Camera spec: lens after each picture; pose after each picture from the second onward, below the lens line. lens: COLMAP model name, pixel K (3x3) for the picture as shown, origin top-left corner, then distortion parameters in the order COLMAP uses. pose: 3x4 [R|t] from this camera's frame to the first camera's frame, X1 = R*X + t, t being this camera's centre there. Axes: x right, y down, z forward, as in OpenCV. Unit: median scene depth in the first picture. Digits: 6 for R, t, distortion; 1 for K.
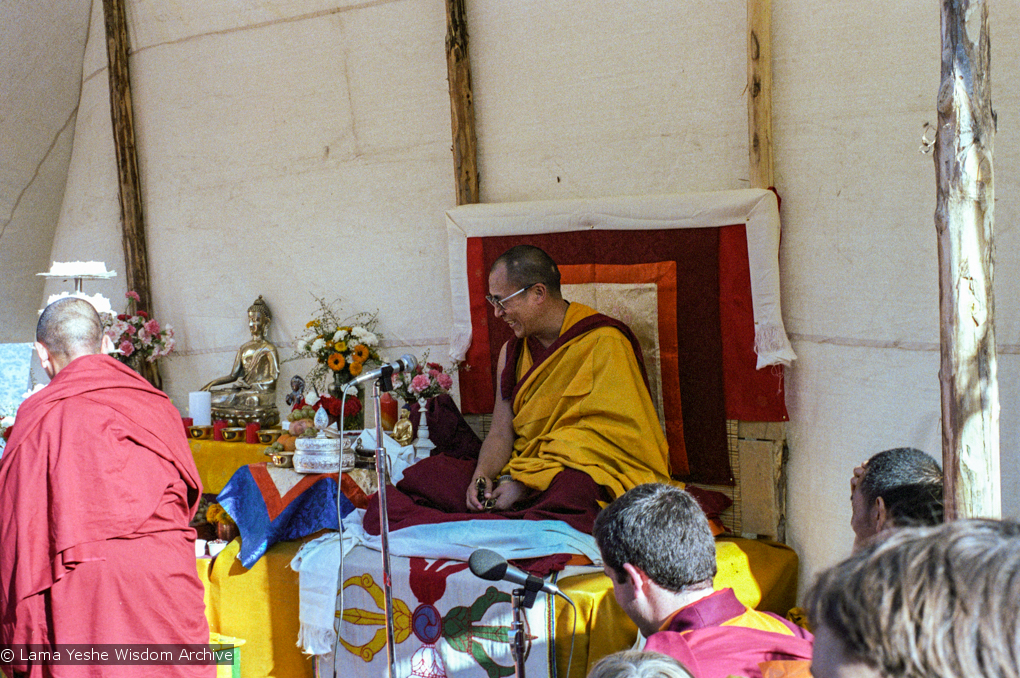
lens RADIAL K [[1709.1, 0, 511.2], [0, 1709.1, 335.0], [0, 0, 1]] dist [-0.126097, 0.000000]
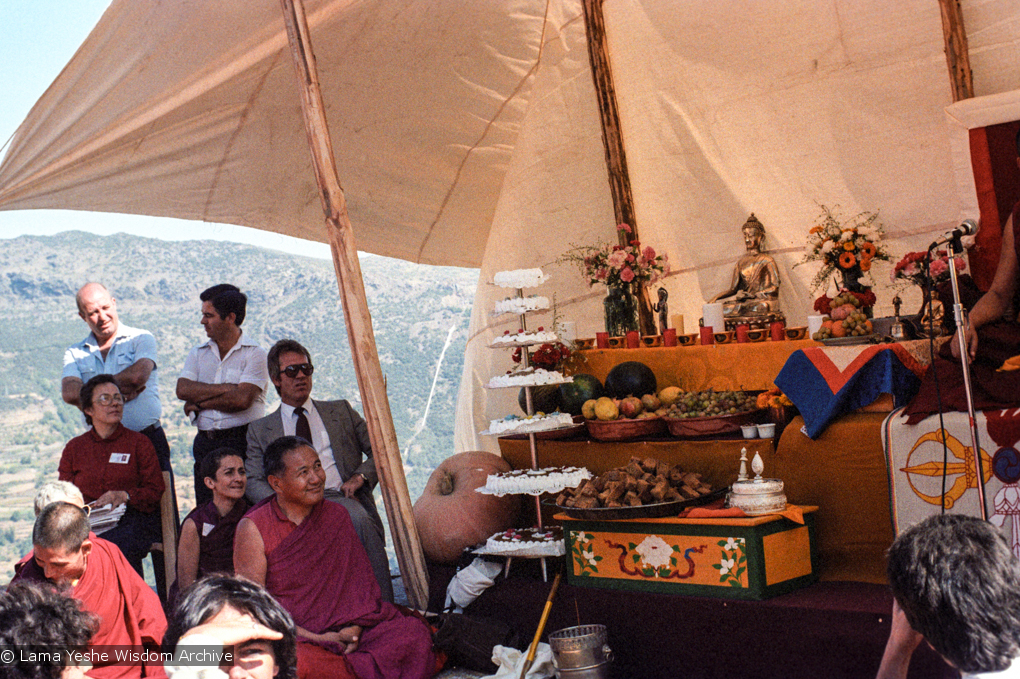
lens RADIAL K [[1709.1, 0, 492.3], [0, 1709.1, 348.1], [0, 0, 1]] dist [-0.126097, 0.000000]
pose [[0.982972, -0.084744, -0.163045, -0.159055], [0.085497, 0.996336, -0.002403, 0.057097], [0.162651, -0.011578, 0.986616, -0.101791]]
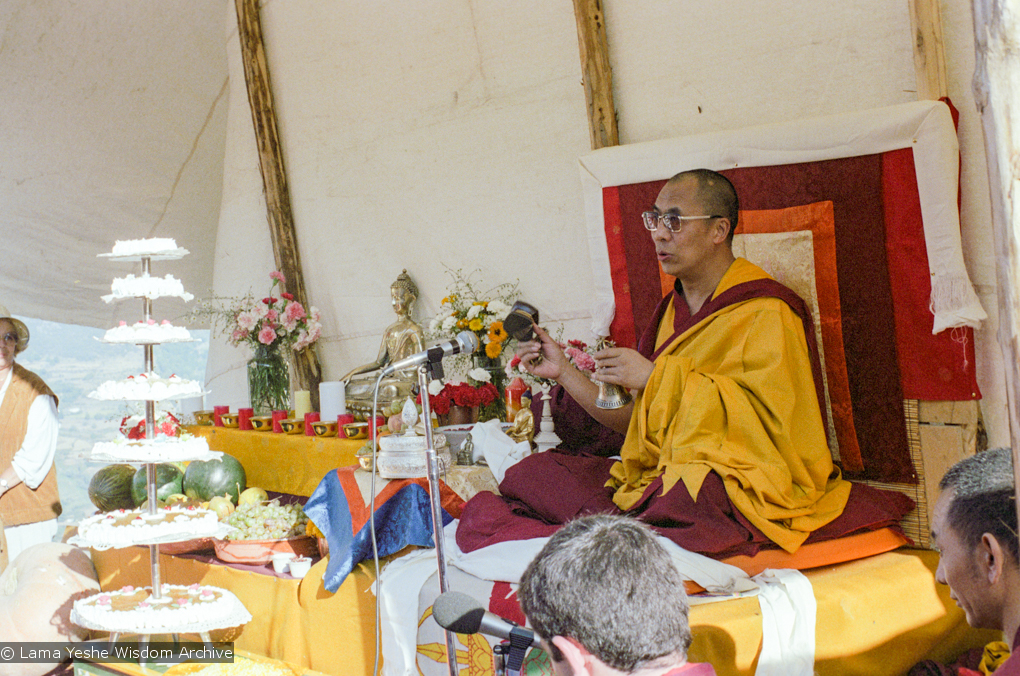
lens RADIAL K [[1709.1, 0, 491.6], [0, 1709.1, 321.2], [0, 0, 1]] dist [-0.126097, 0.000000]
pose [[0.971105, -0.039196, -0.235413, 0.114147], [0.040565, 0.999176, 0.000974, 0.004800], [0.235181, -0.010495, 0.971895, 0.180817]]
